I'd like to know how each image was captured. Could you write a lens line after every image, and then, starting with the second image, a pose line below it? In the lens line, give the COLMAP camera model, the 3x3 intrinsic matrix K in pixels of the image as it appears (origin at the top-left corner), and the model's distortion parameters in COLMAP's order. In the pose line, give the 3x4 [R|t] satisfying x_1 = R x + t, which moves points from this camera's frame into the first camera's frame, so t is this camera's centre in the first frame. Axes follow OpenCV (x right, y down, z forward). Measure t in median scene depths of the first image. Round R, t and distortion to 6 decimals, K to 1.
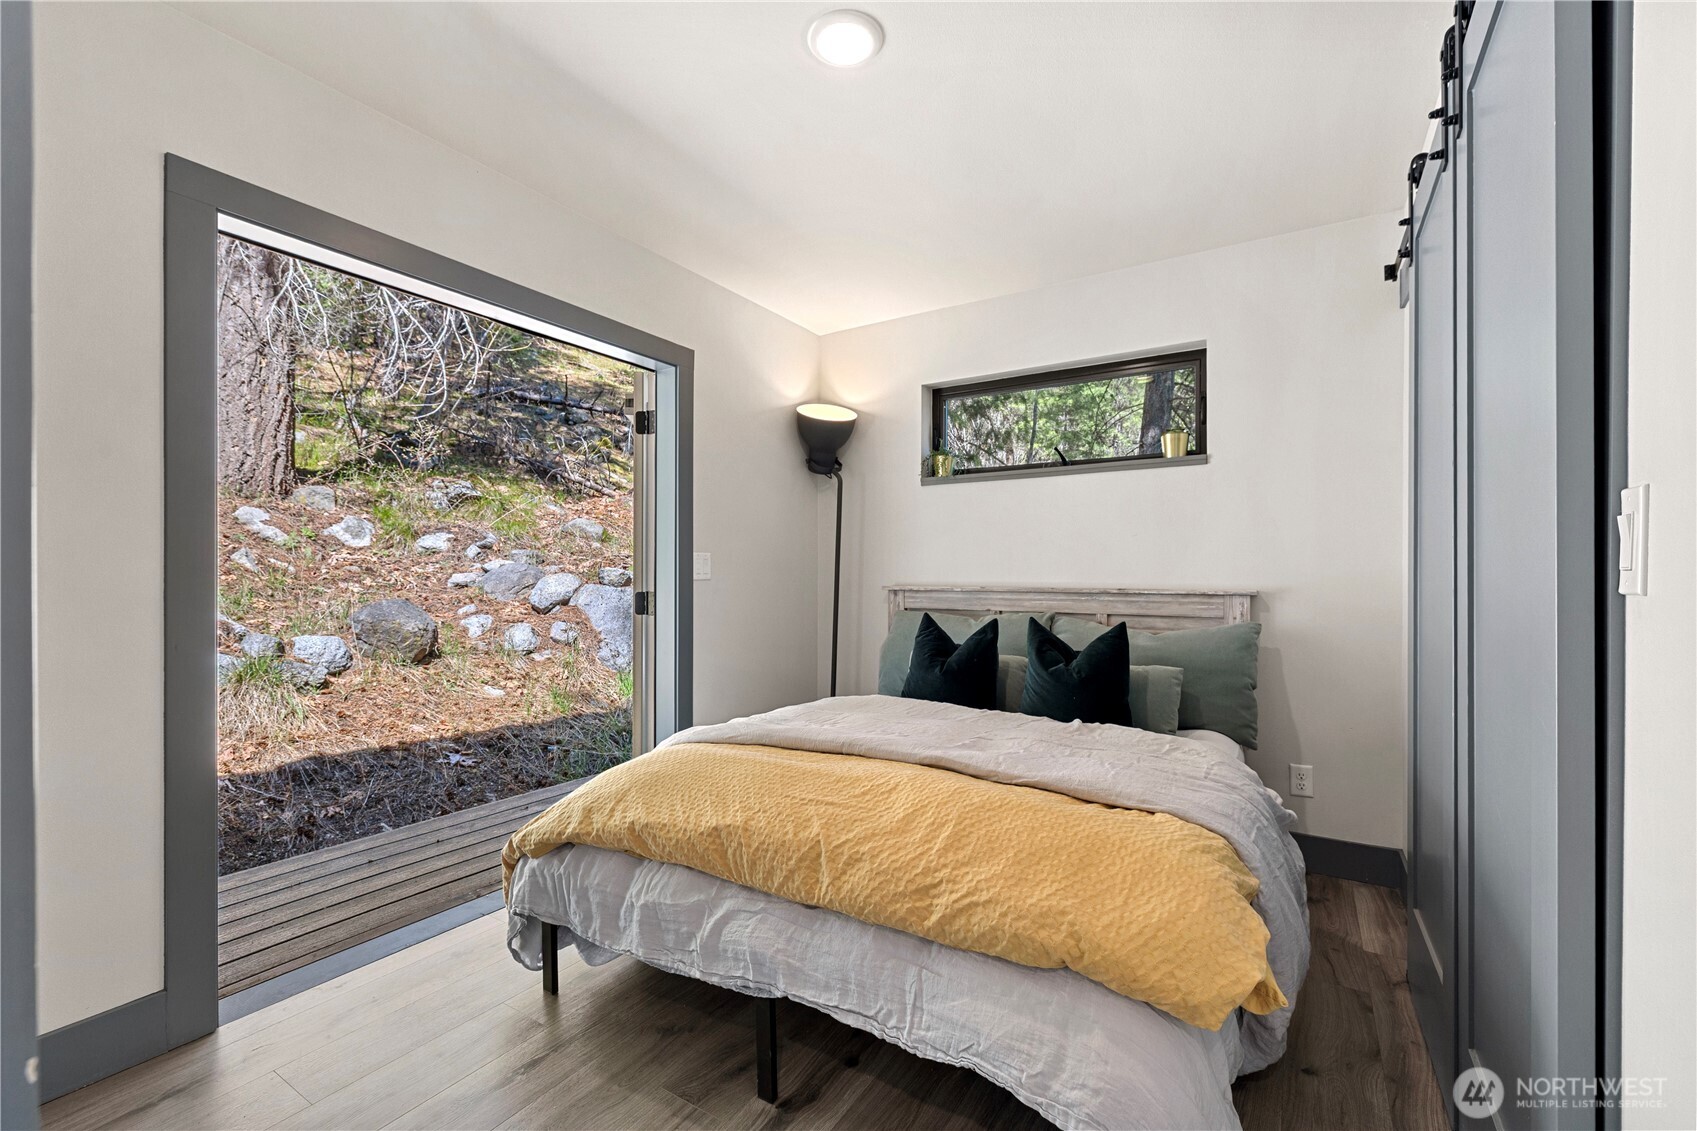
lens RADIAL K [[726.7, 0, 850.0], [0, 726.7, 567.8], [0, 0, 1]] dist [0.003514, 0.000045]
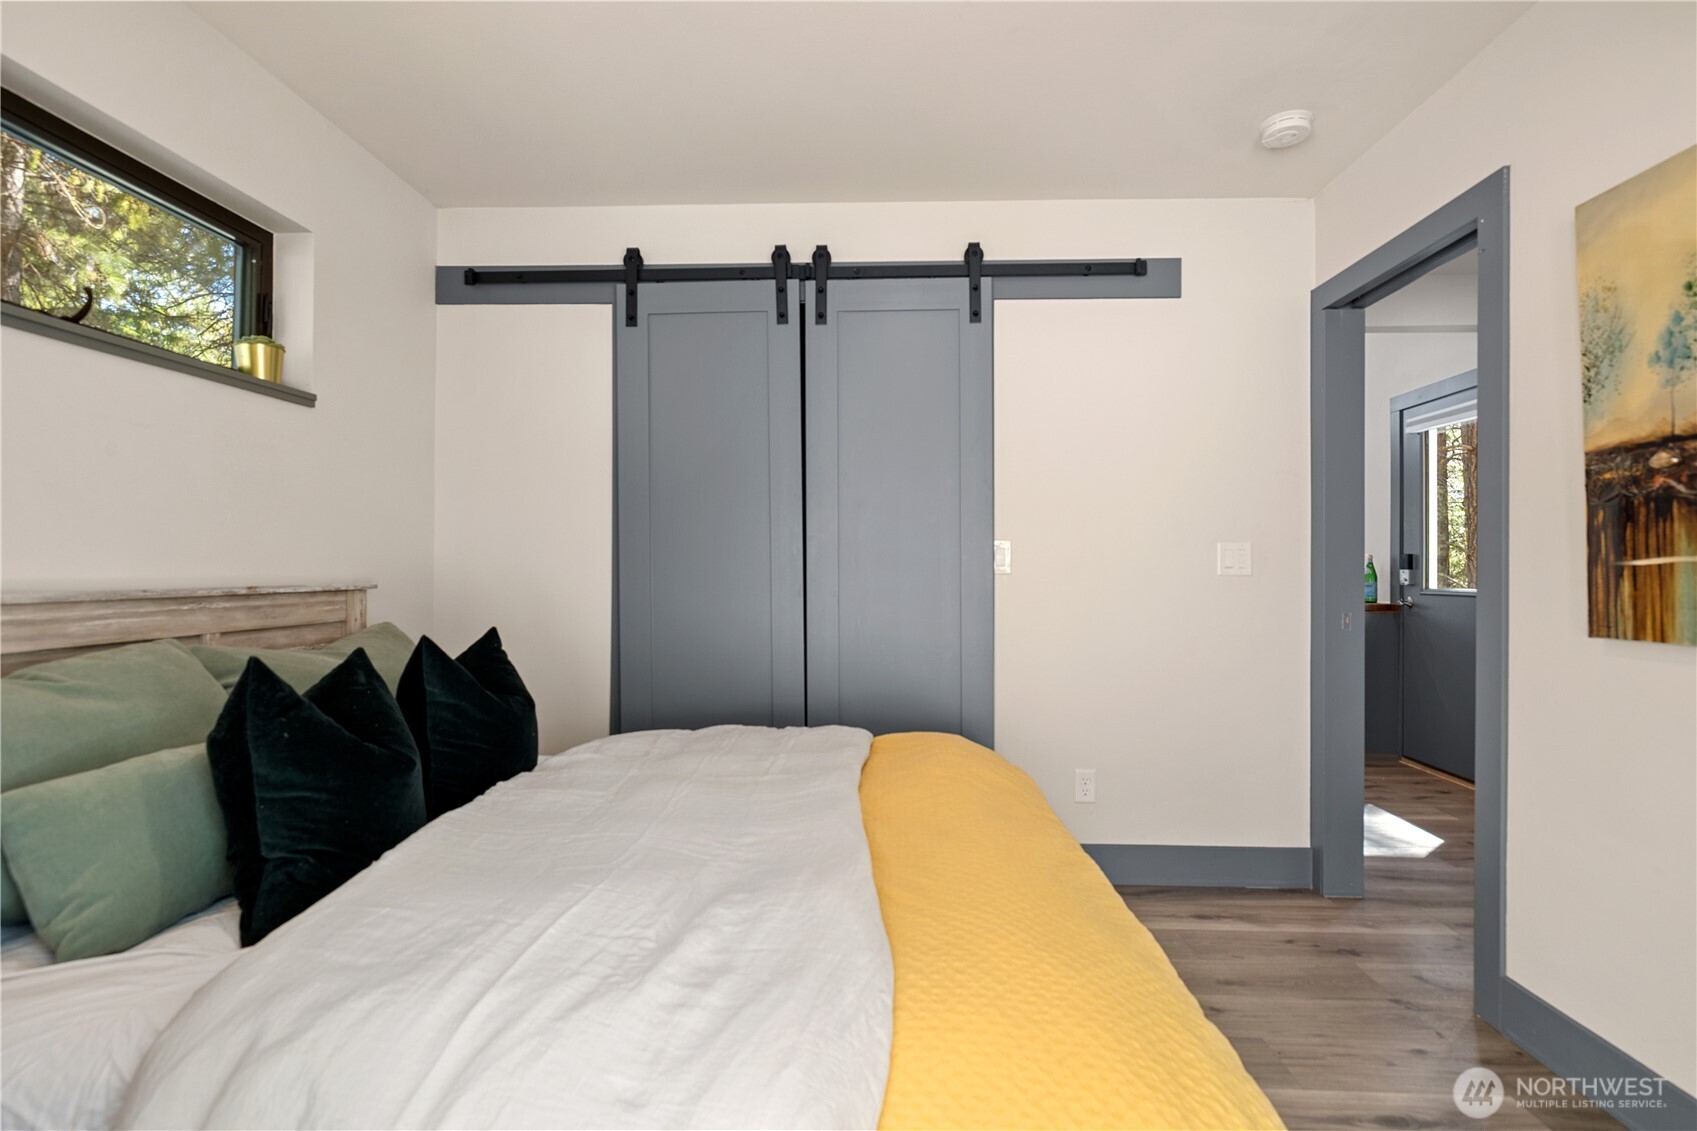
lens RADIAL K [[801.3, 0, 876.5], [0, 801.3, 566.1], [0, 0, 1]] dist [-0.003874, 0.001556]
pose [[-0.504080, 0.003664, 0.863649, -0.441168], [0.000710, 0.999992, -0.003828, 0.015110], [-0.863657, -0.001317, -0.504079, 0.886299]]
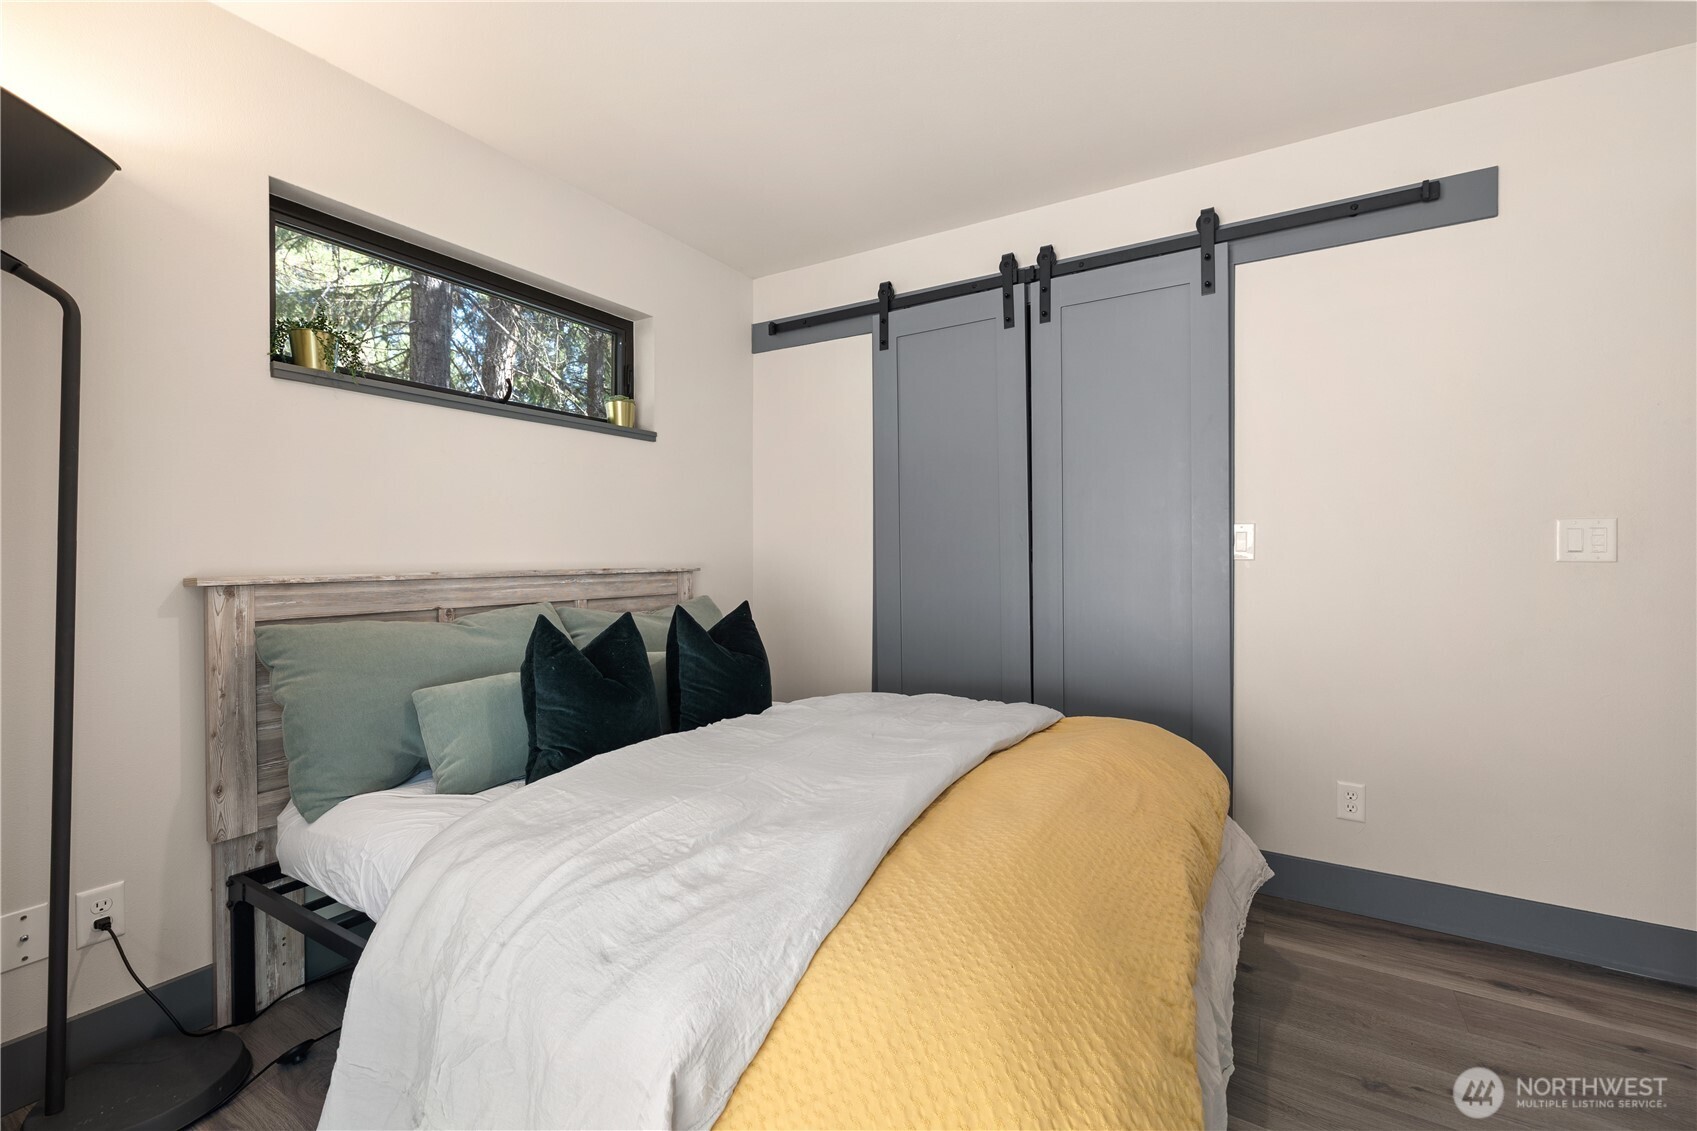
lens RADIAL K [[726.7, 0, 864.4], [0, 726.7, 564.6], [0, 0, 1]] dist [0.003514, 0.000045]
pose [[-0.017771, -0.011217, 0.999779, -0.493782], [0.003526, 0.999930, 0.011281, 0.015550], [-0.999836, 0.003726, -0.017730, 0.705761]]
